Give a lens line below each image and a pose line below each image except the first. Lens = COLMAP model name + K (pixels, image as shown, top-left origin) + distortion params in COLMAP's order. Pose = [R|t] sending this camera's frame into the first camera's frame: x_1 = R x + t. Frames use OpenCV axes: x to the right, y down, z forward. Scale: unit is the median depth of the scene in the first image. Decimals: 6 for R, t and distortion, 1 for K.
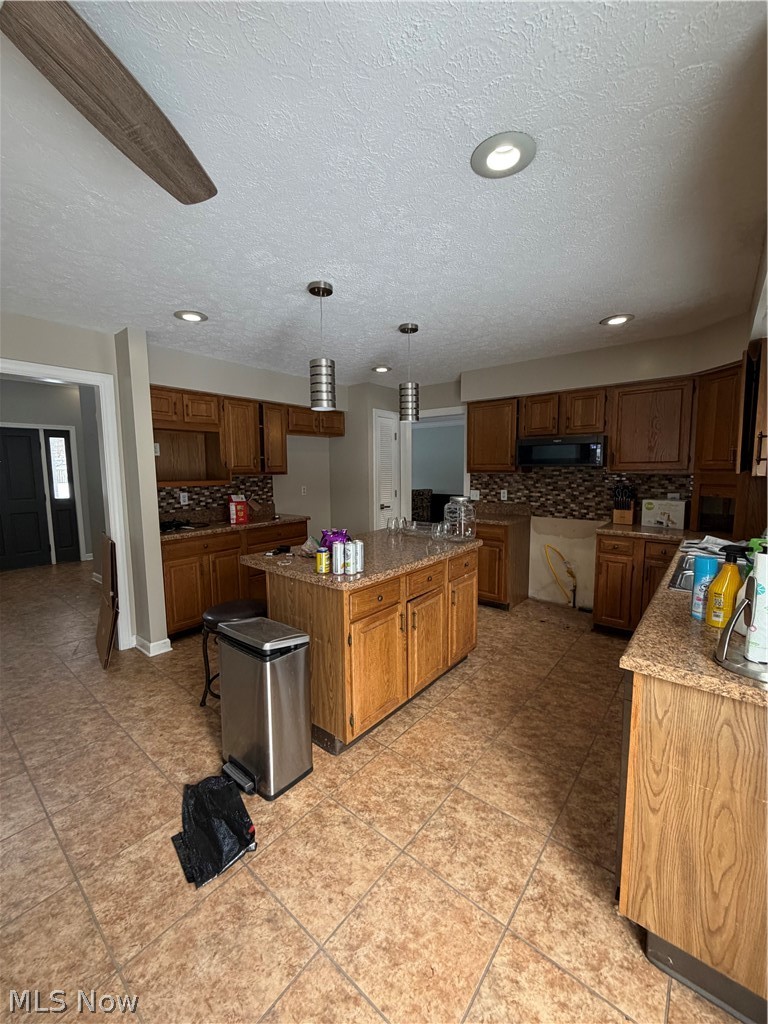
lens RADIAL K [[405.4, 0, 389.4], [0, 405.4, 504.4], [0, 0, 1]] dist [0.003601, 0.000311]
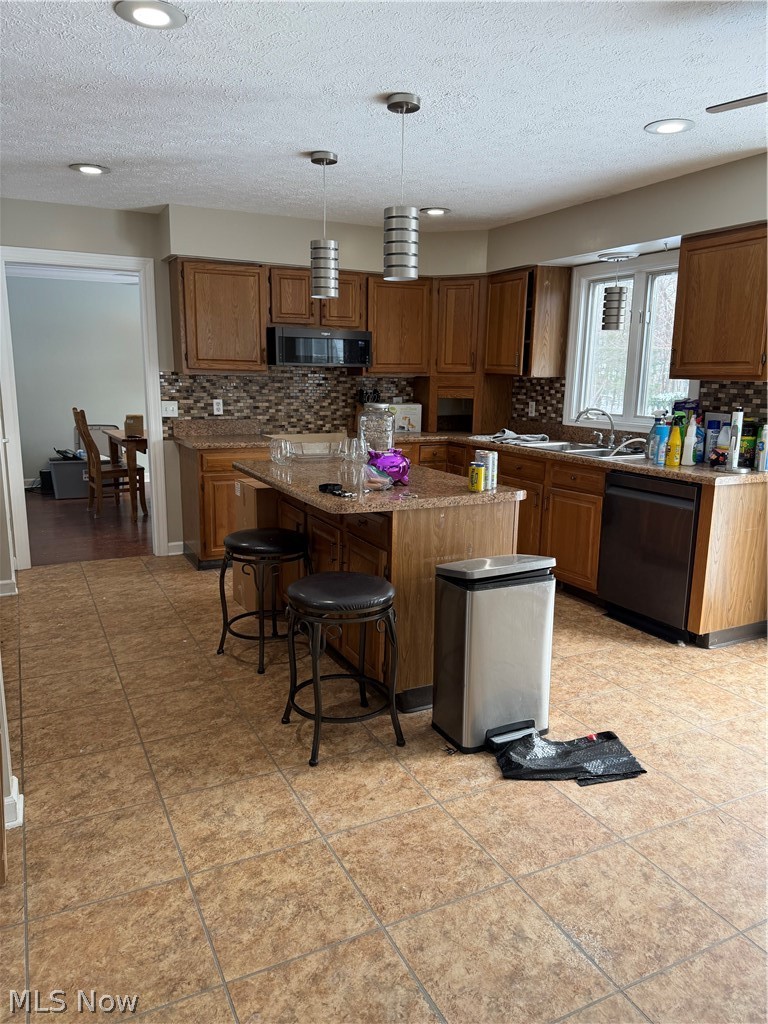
lens RADIAL K [[714.3, 0, 362.4], [0, 714.3, 508.0], [0, 0, 1]] dist [0.060561, -0.058911]
pose [[0.422023, -0.154690, 0.893290, -1.252328], [0.066832, 0.987963, 0.139511, -0.013303], [-0.904119, 0.000823, 0.427281, 0.469404]]
